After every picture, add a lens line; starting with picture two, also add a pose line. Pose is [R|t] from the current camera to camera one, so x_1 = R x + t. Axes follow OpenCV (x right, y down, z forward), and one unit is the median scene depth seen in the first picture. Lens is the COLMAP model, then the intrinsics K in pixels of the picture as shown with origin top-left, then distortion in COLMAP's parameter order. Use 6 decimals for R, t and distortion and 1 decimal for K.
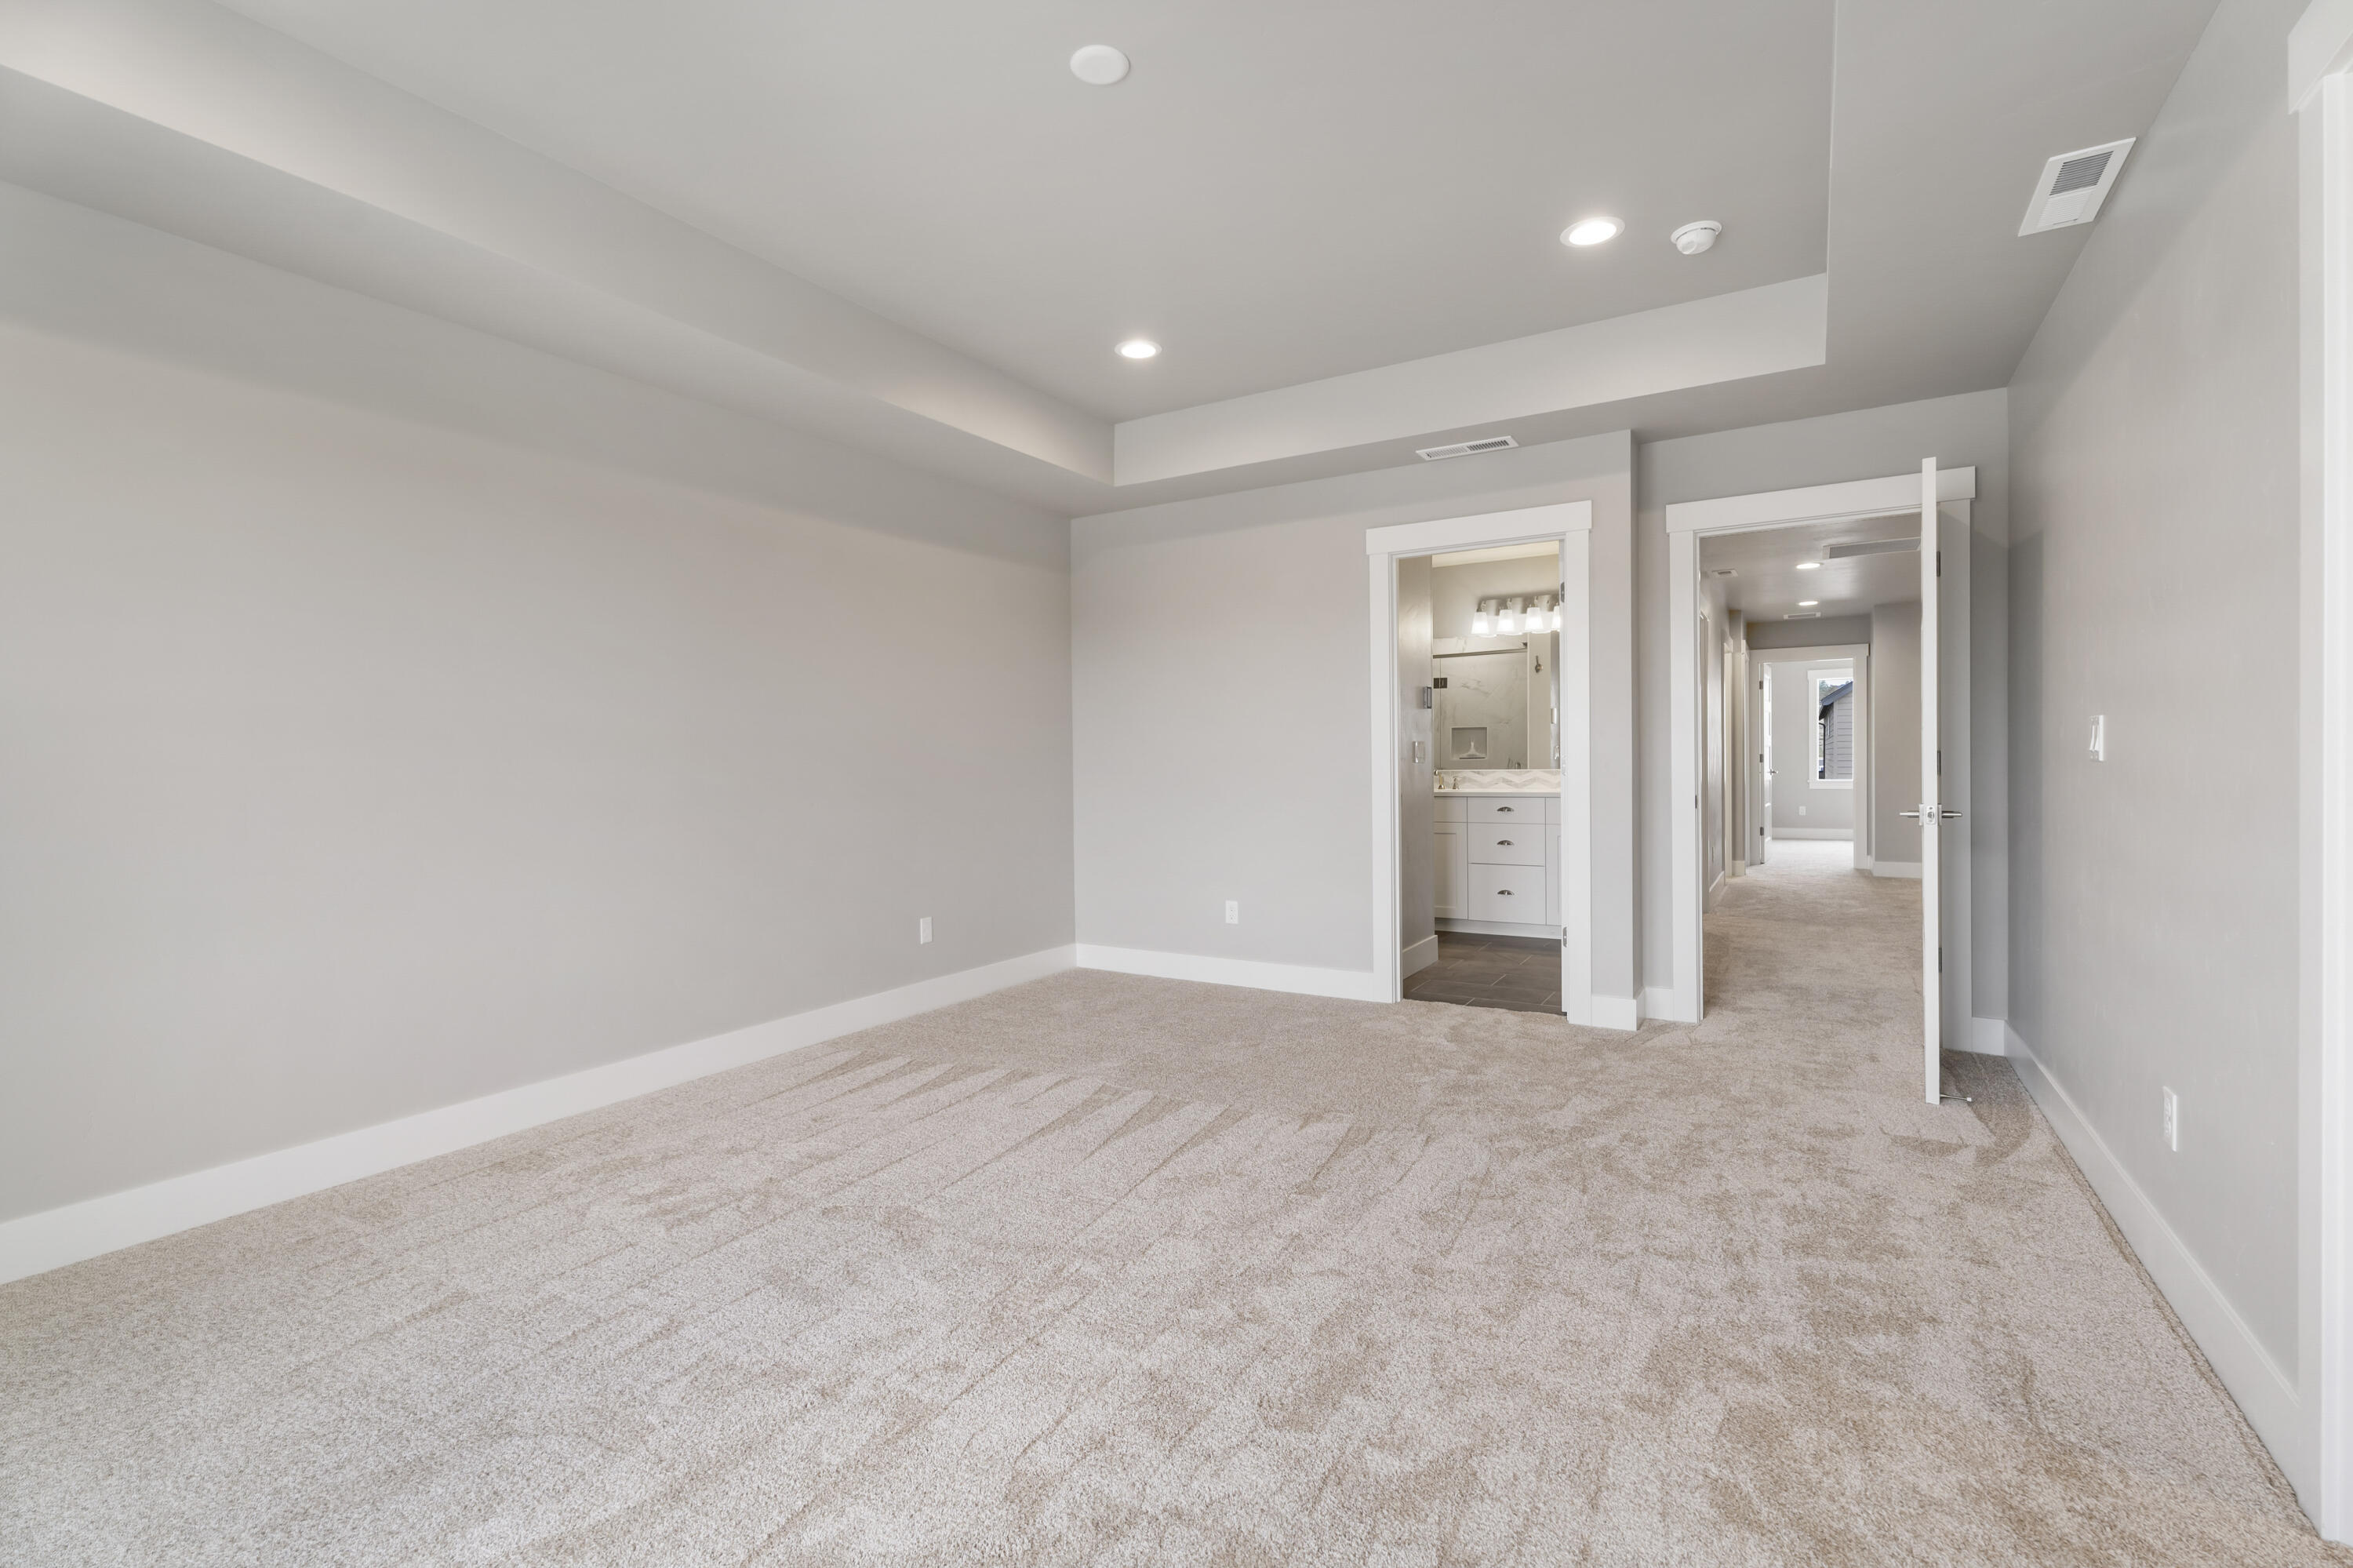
lens RADIAL K [[1047.0, 0, 1170.1], [0, 1047.0, 780.1], [0, 0, 1]] dist [0.002285, 0.000156]
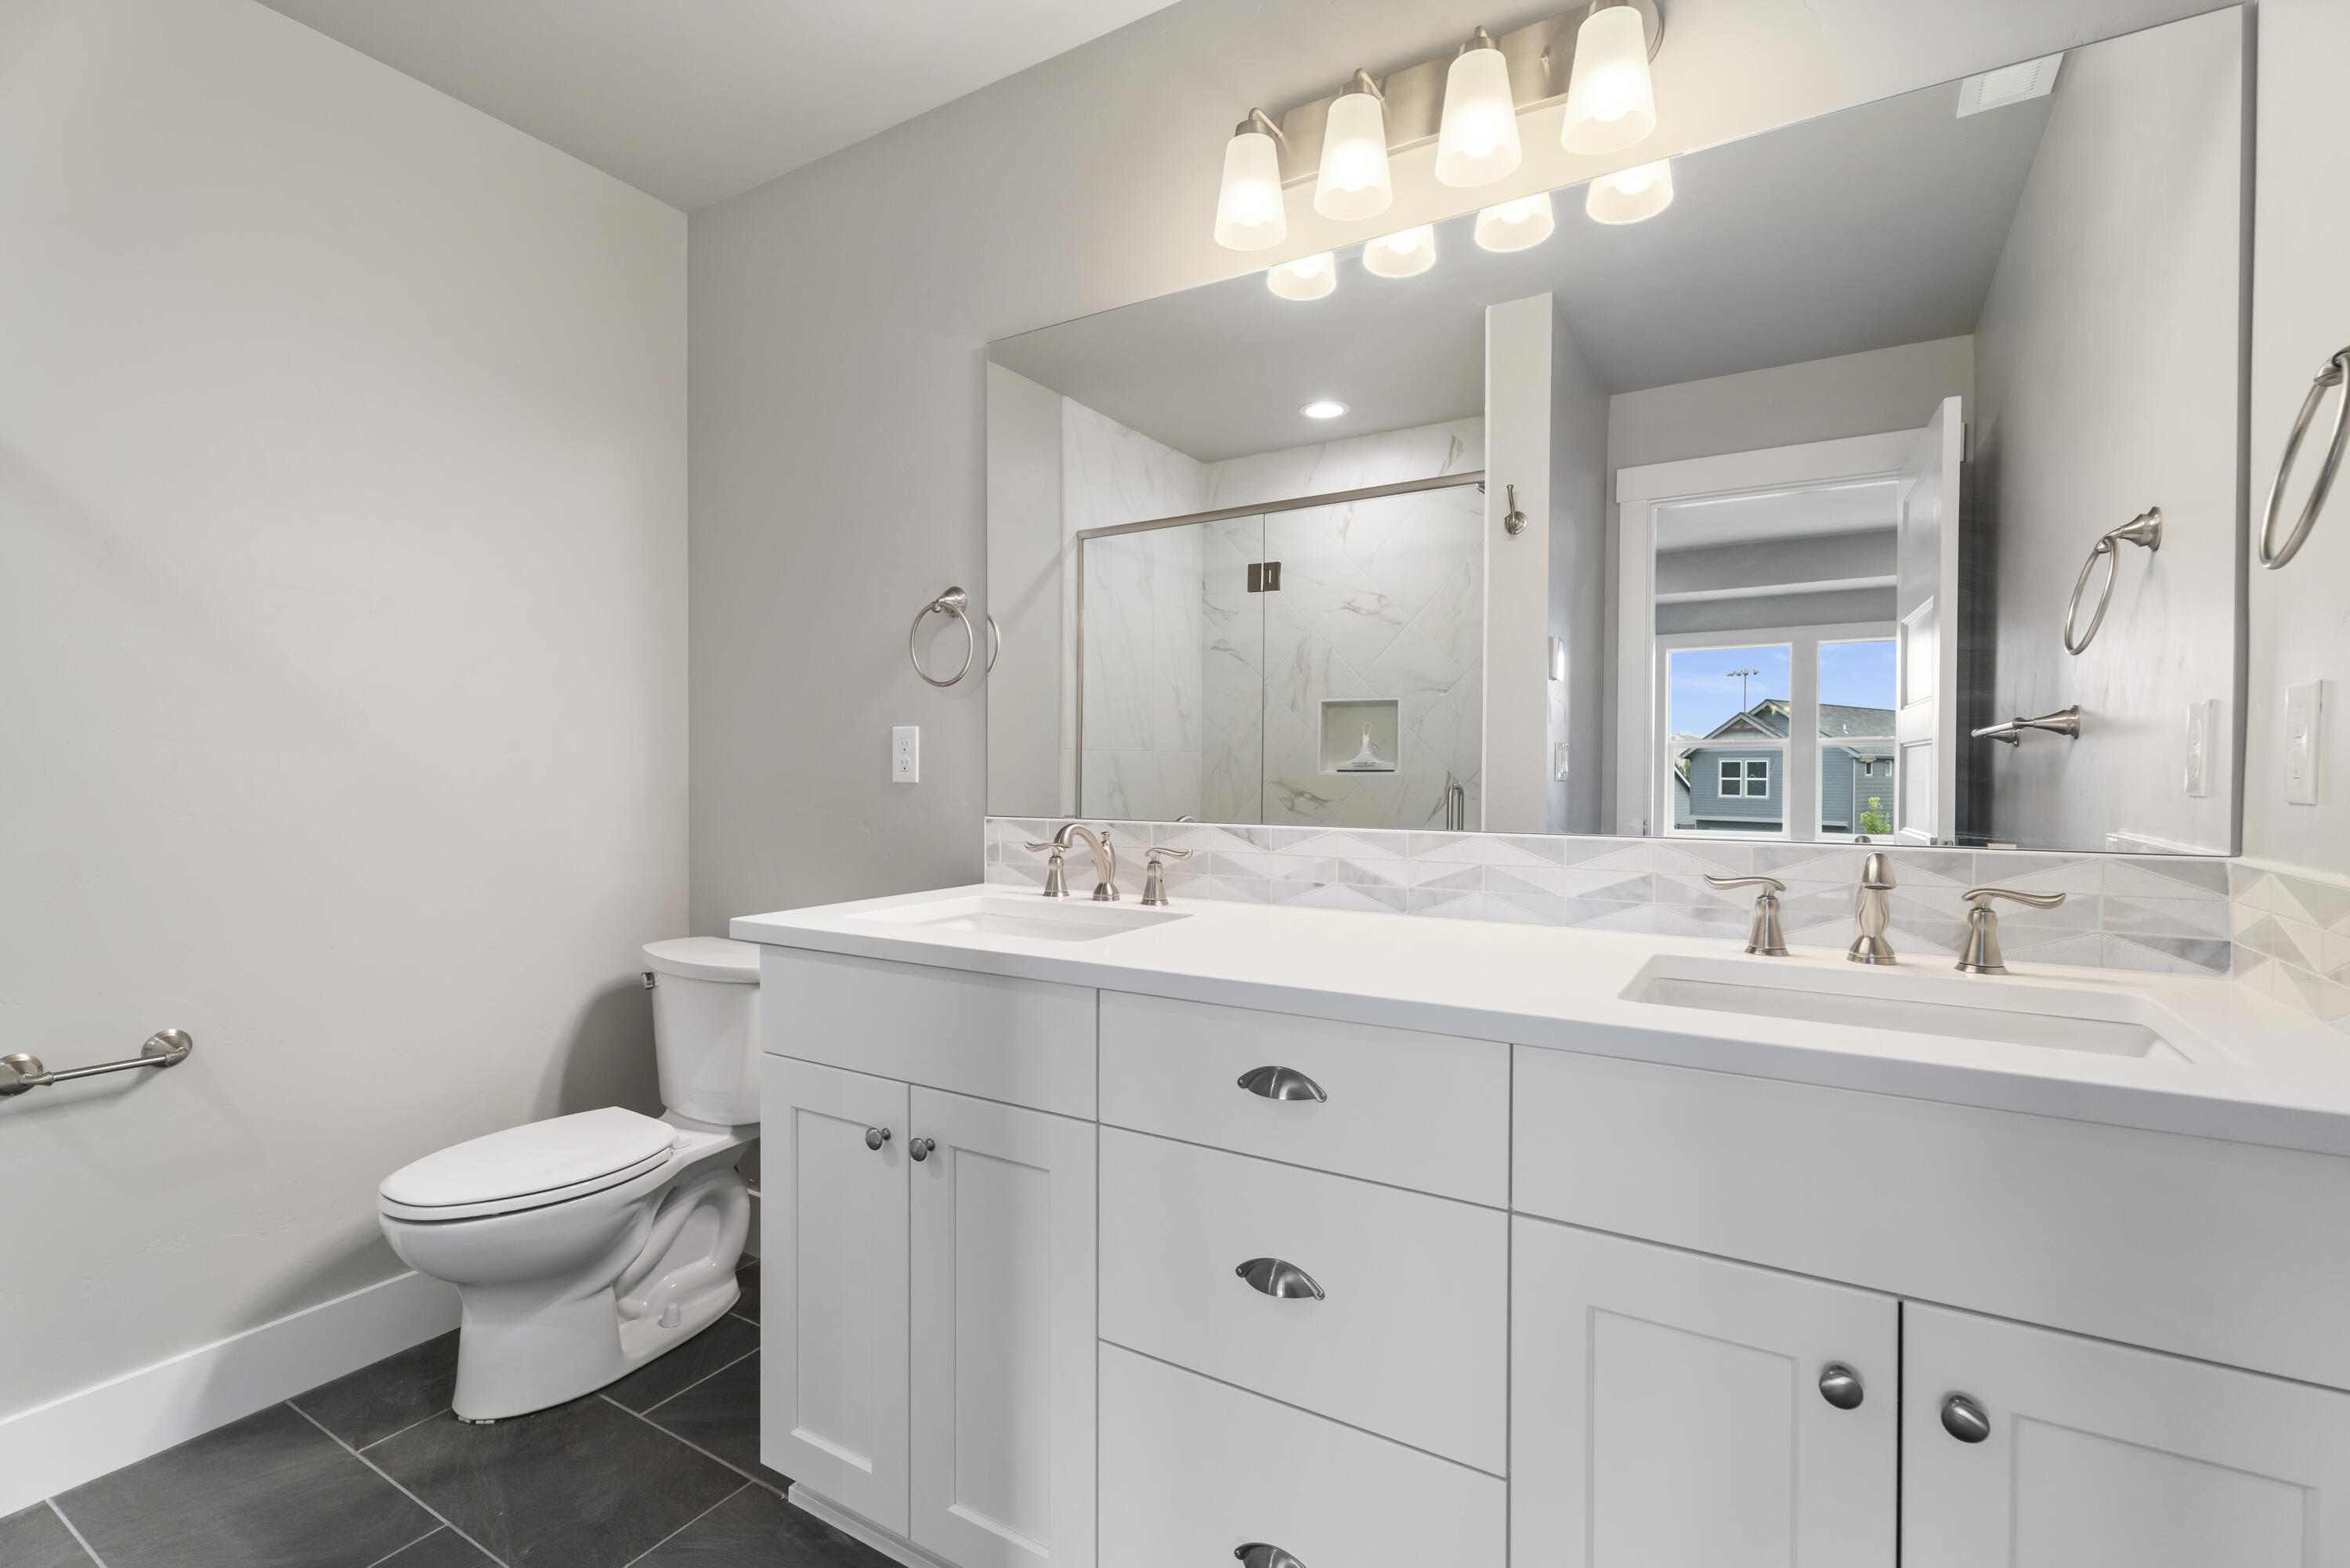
lens RADIAL K [[1045.6, 0, 1168.6], [0, 1045.6, 780.1], [0, 0, 1]] dist [0.002285, 0.000156]
pose [[0.999834, 0.015747, 0.009217, 0.202830], [-0.015696, 0.999861, -0.005561, -0.013229], [-0.009304, 0.005415, 0.999942, 0.562867]]
